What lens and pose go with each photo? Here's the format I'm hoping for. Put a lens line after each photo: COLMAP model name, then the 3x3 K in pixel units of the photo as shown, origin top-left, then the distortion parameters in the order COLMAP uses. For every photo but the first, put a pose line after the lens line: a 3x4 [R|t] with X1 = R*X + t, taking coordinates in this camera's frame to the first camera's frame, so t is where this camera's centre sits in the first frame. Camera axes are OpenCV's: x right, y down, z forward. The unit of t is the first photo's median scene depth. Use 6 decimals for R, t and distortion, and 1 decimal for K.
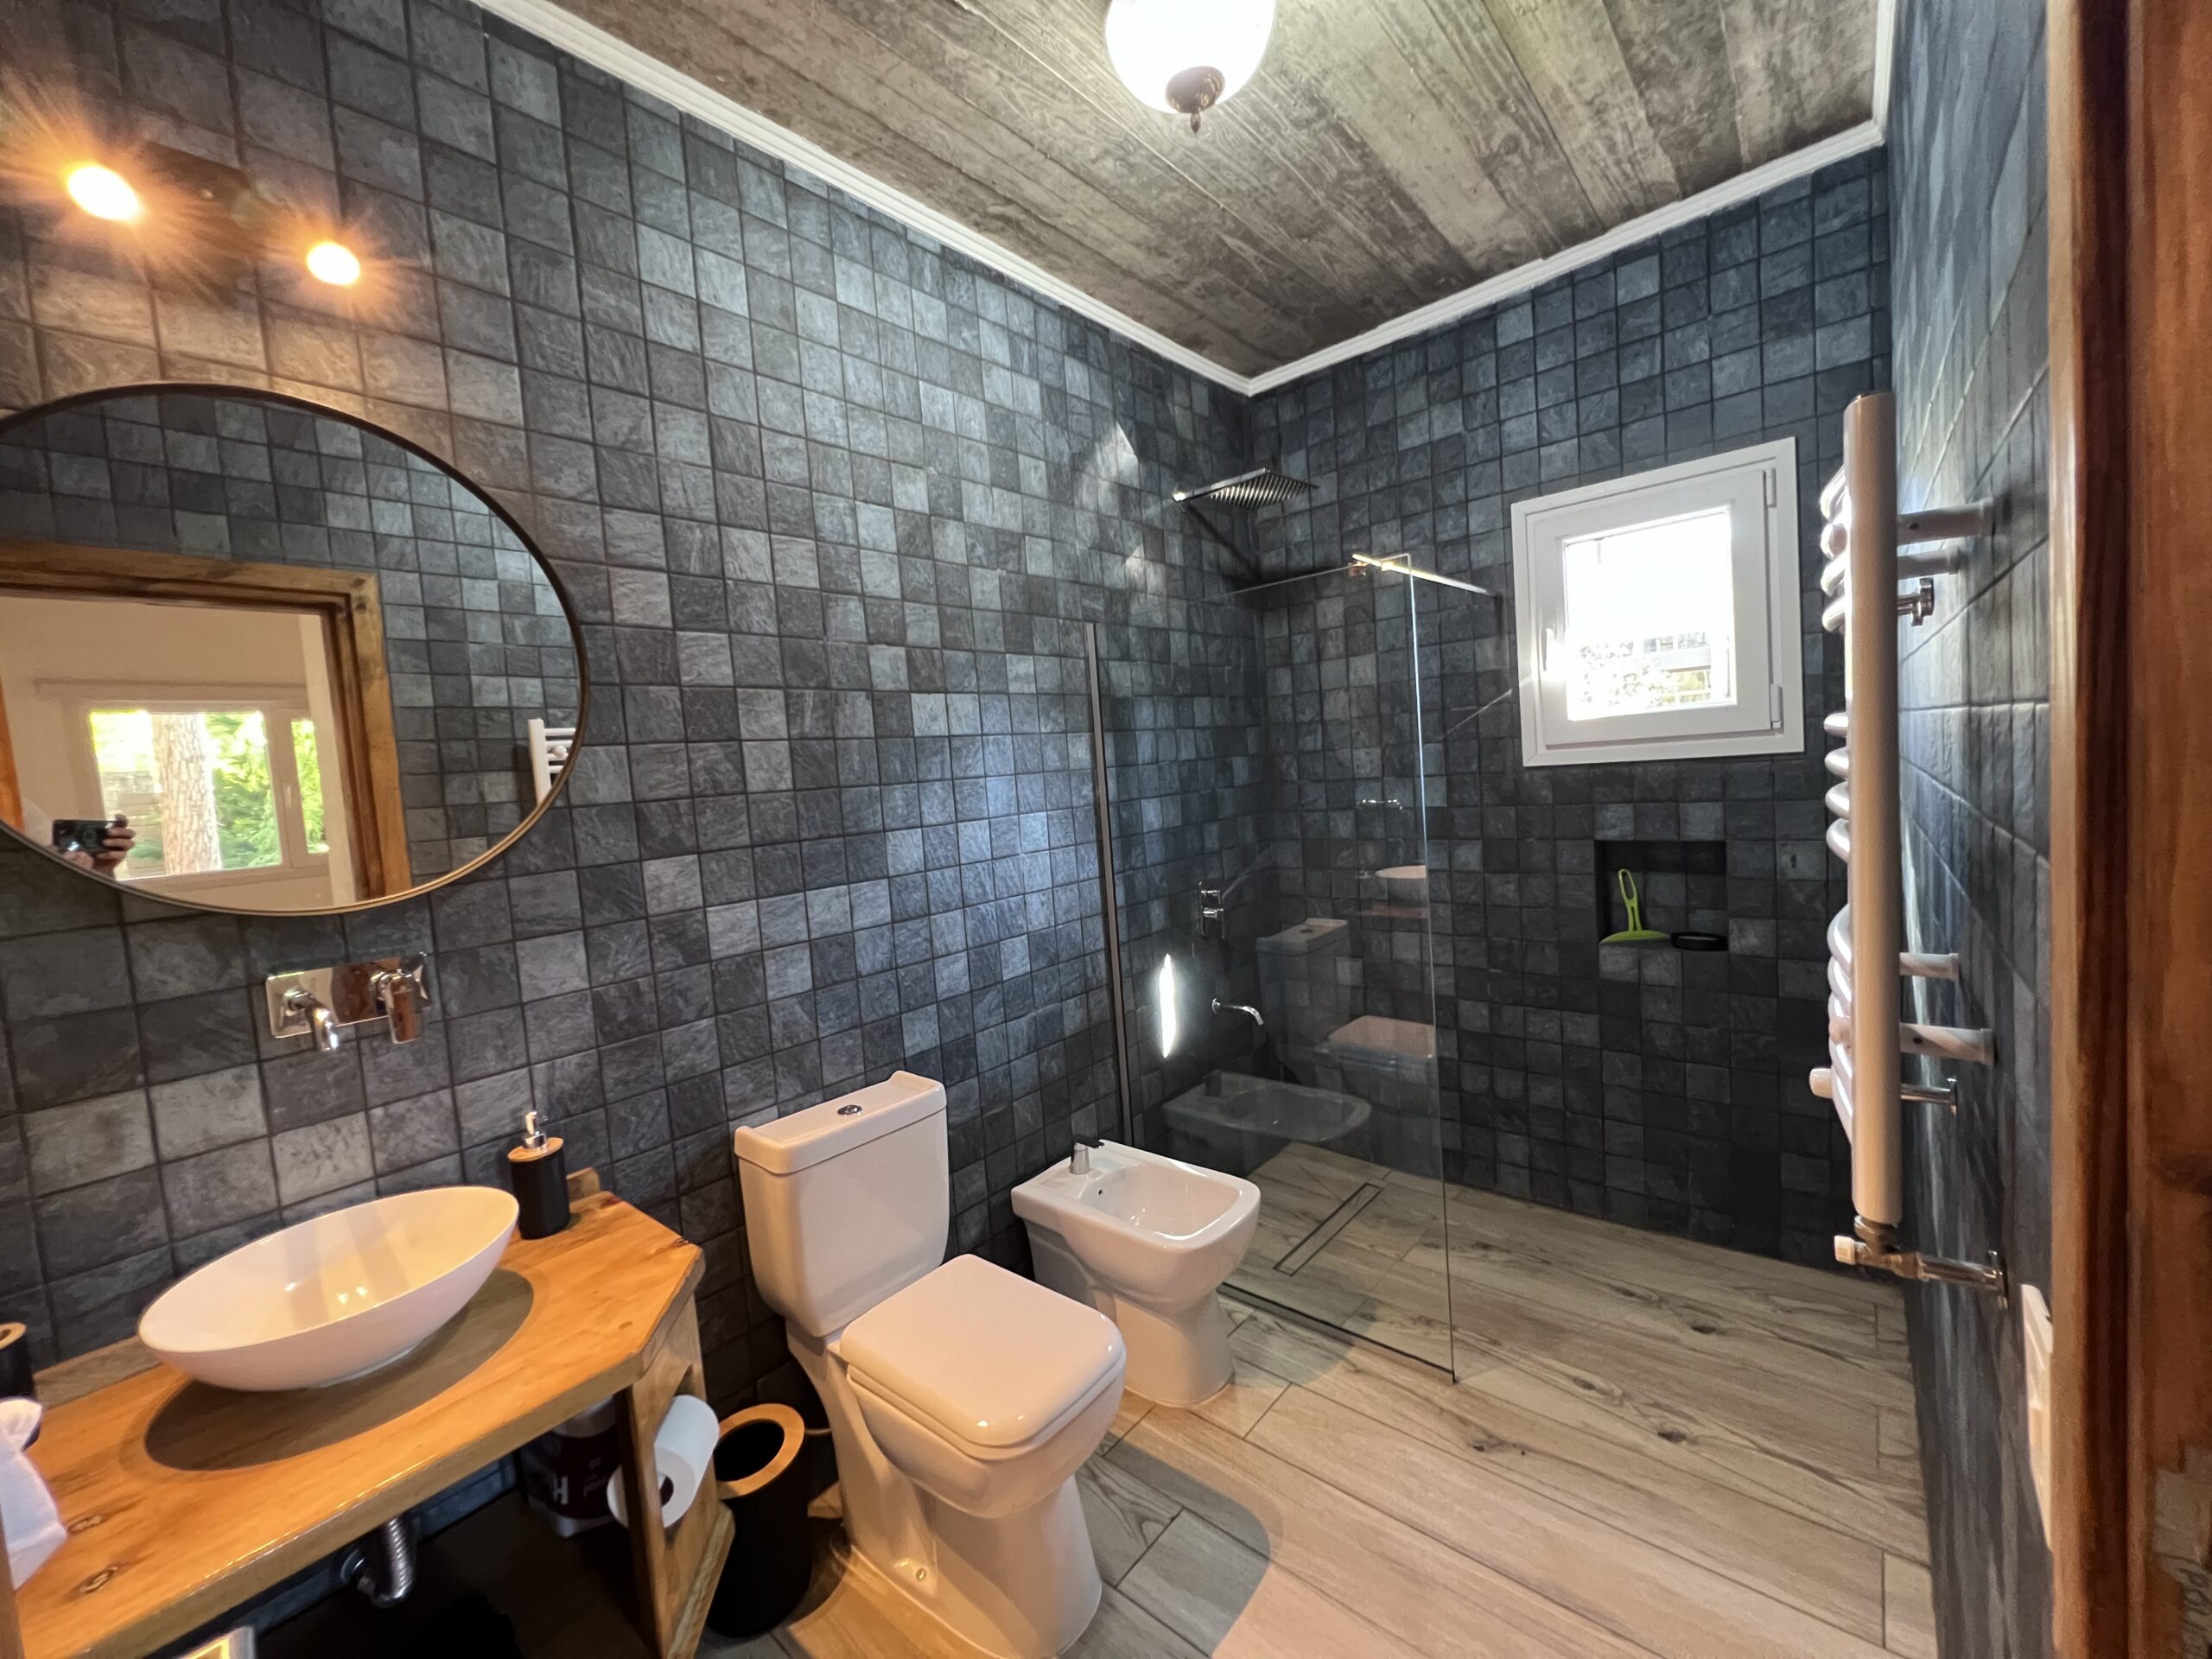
lens RADIAL K [[887.4, 0, 1105.0], [0, 887.4, 826.3], [0, 0, 1]] dist [-0.002769, -0.000051]
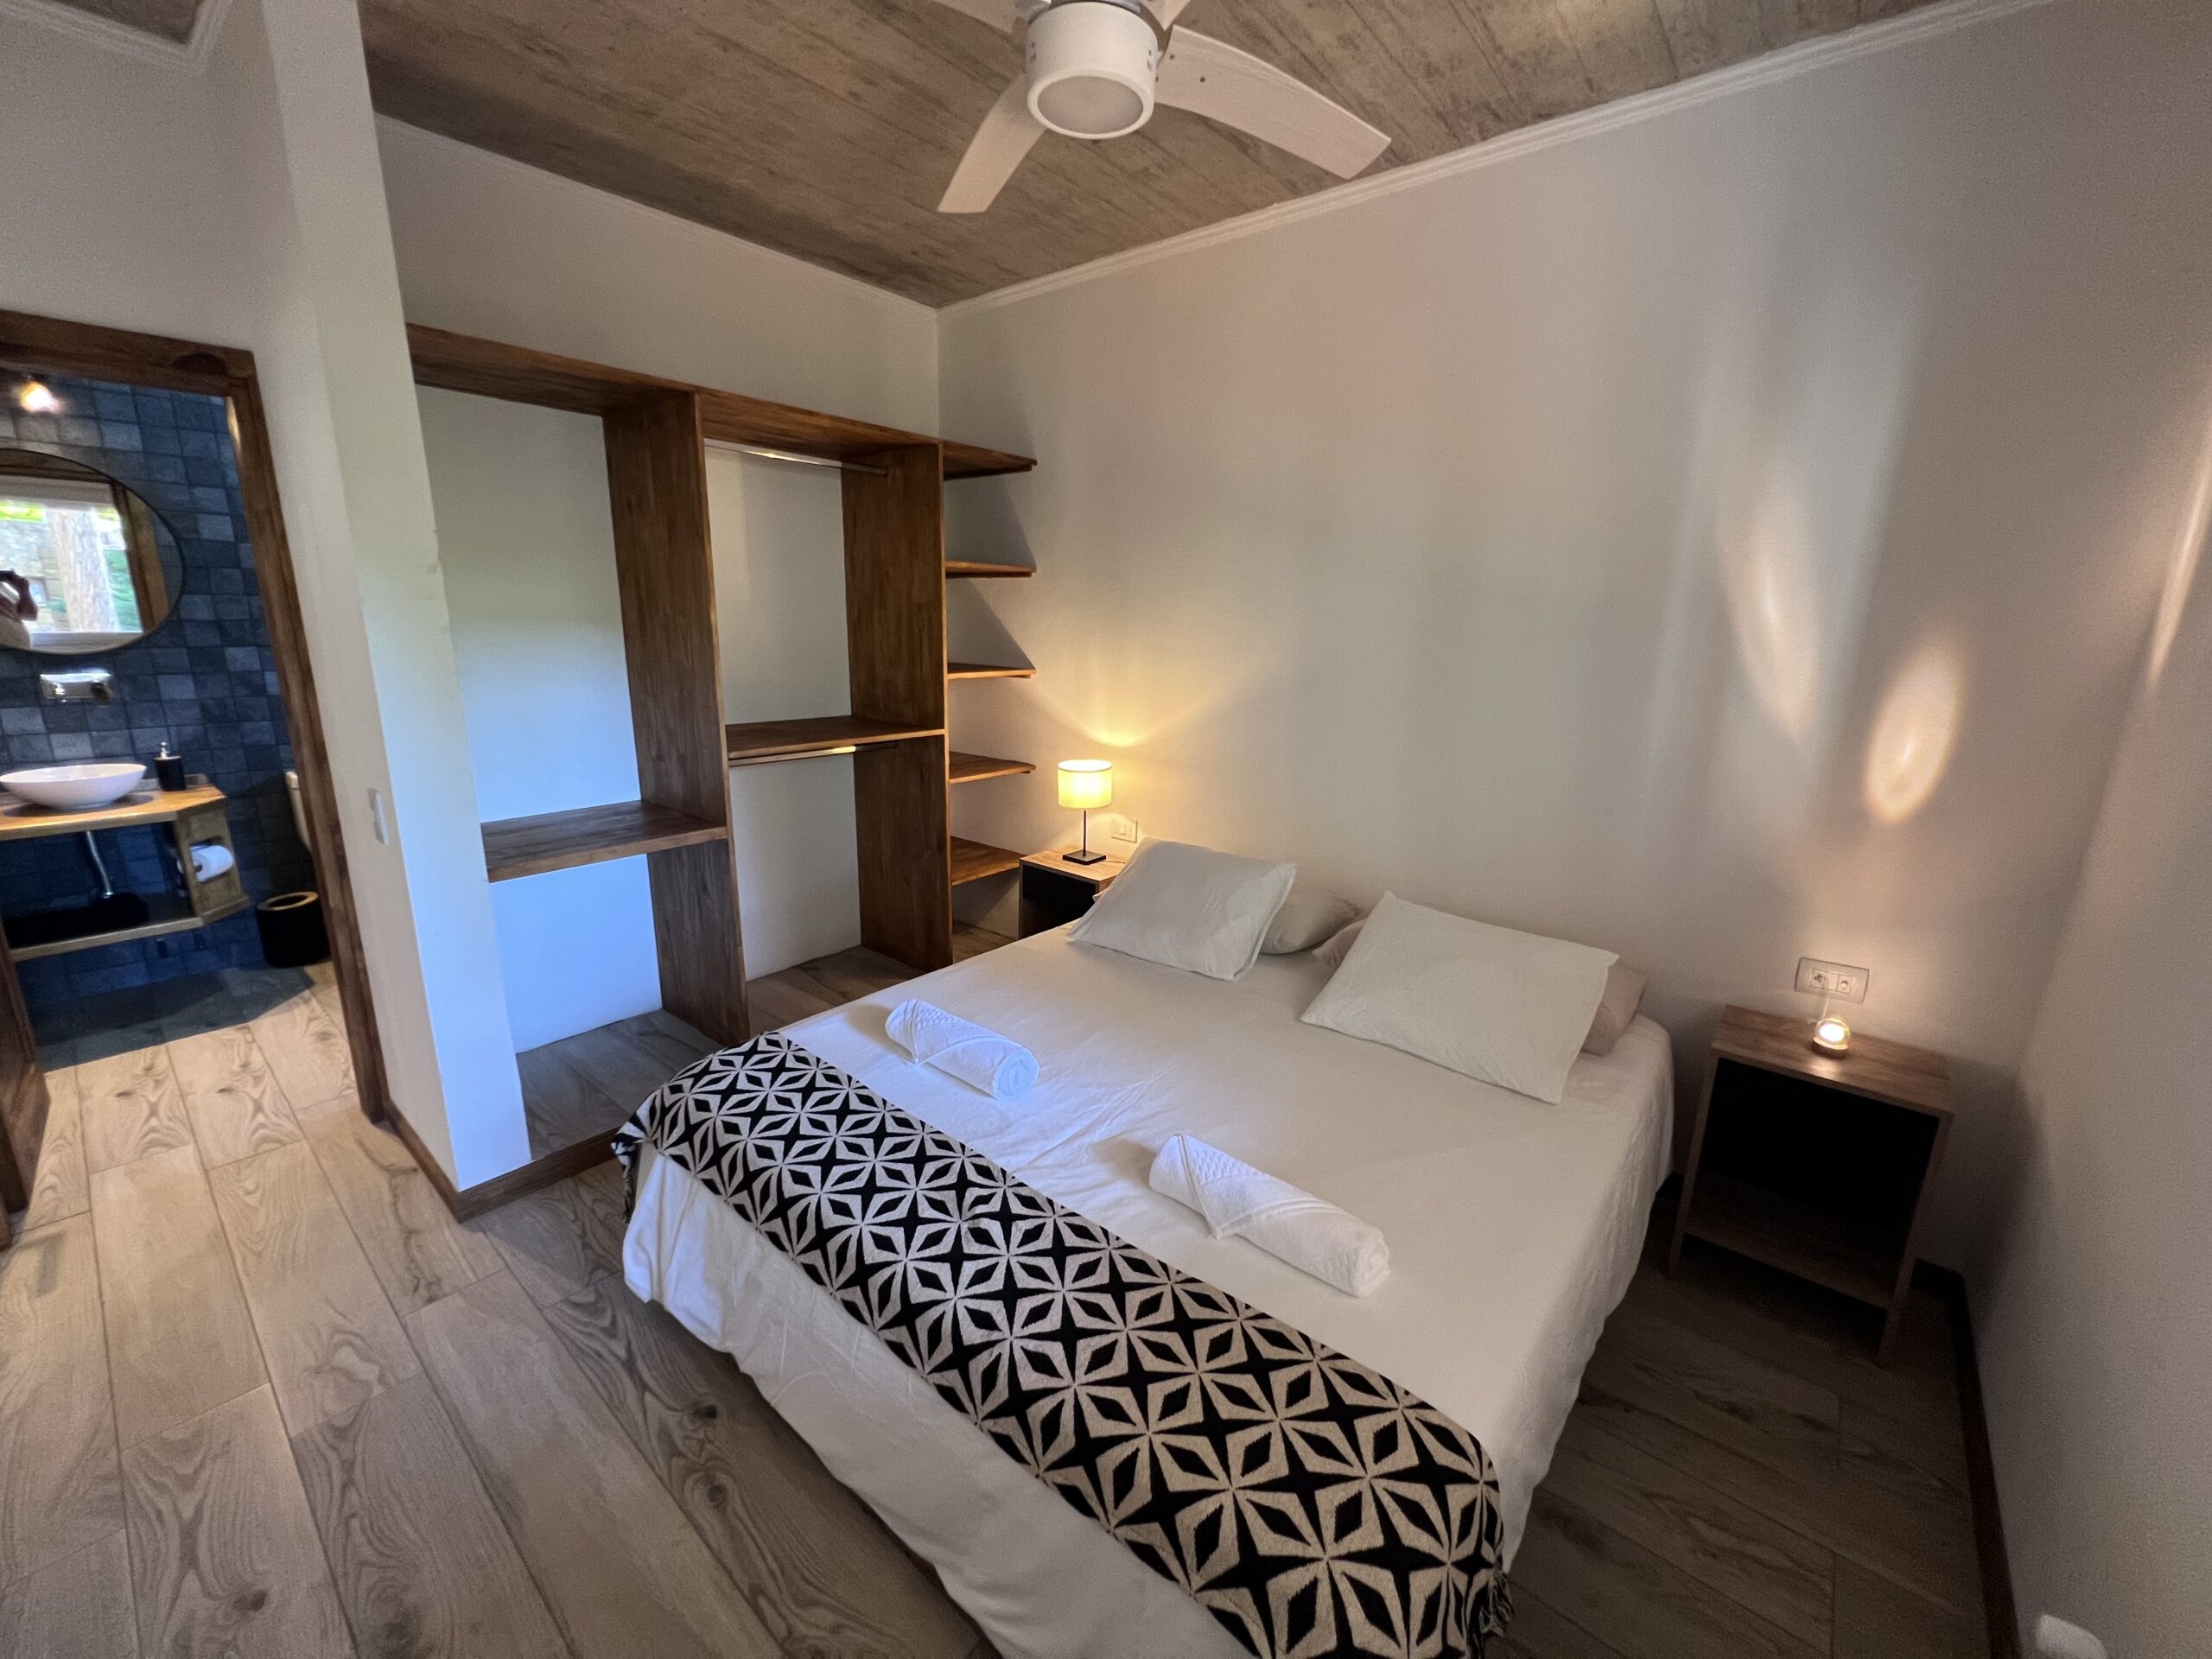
lens RADIAL K [[887.4, 0, 1105.7], [0, 887.4, 828.9], [0, 0, 1]] dist [-0.002769, -0.000051]
pose [[0.995187, 0.091266, 0.035691, 1.772647], [-0.096030, 0.980837, 0.169518, -0.110432], [-0.019536, -0.172130, 0.984881, -1.428961]]
